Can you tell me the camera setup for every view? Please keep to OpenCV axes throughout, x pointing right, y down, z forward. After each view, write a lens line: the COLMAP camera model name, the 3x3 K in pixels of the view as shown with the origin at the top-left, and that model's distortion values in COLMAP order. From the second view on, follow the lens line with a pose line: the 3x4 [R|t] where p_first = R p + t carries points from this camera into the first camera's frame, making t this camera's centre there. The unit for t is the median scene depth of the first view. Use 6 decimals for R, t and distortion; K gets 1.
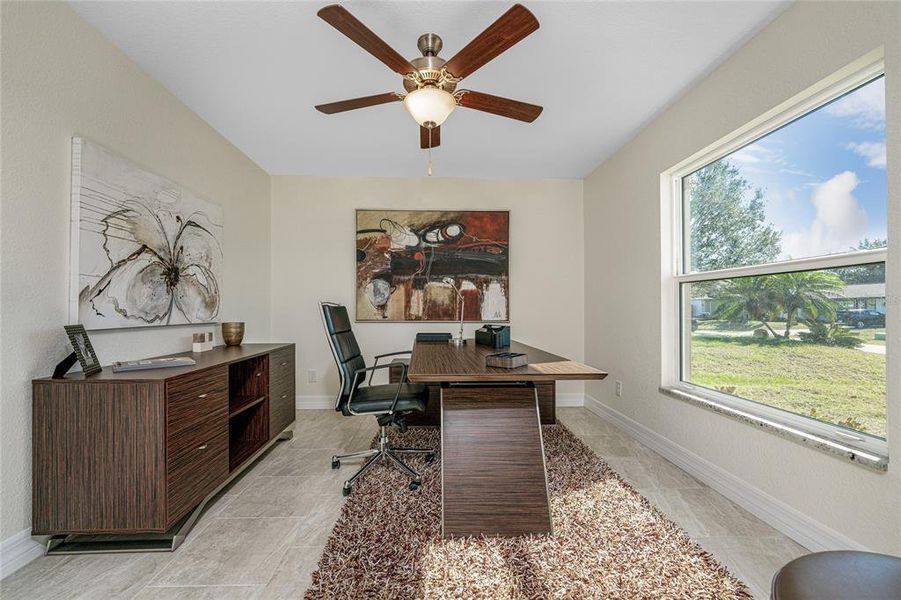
lens RADIAL K [[378.3, 0, 450.9], [0, 378.3, 307.5], [0, 0, 1]] dist [-0.012455, -0.000265]
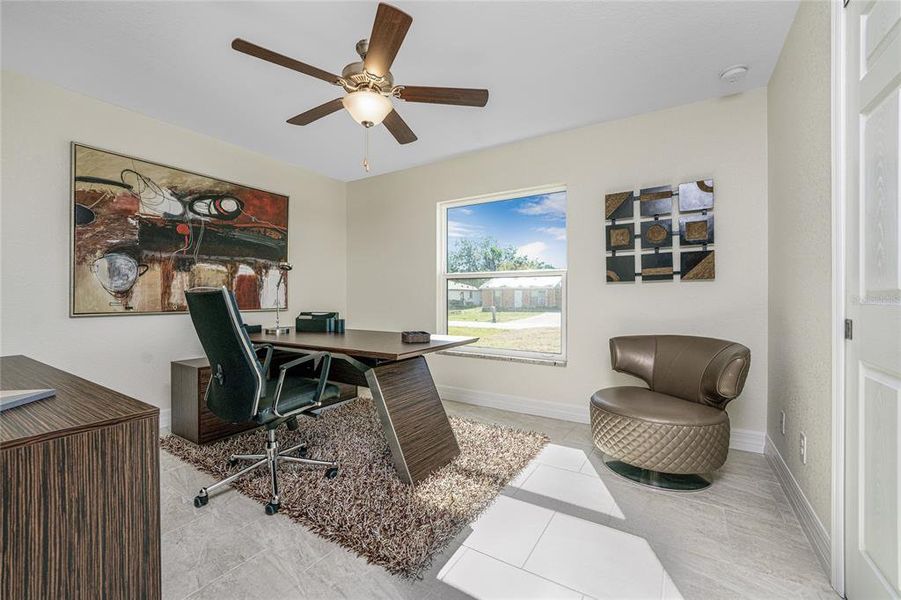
lens RADIAL K [[378.3, 0, 449.5], [0, 378.3, 296.7], [0, 0, 1]] dist [-0.012455, -0.000265]
pose [[0.553232, -0.001007, 0.833026, -0.428488], [-0.001108, 0.999997, 0.001945, 0.002159], [-0.833026, -0.001999, 0.553230, 0.109700]]
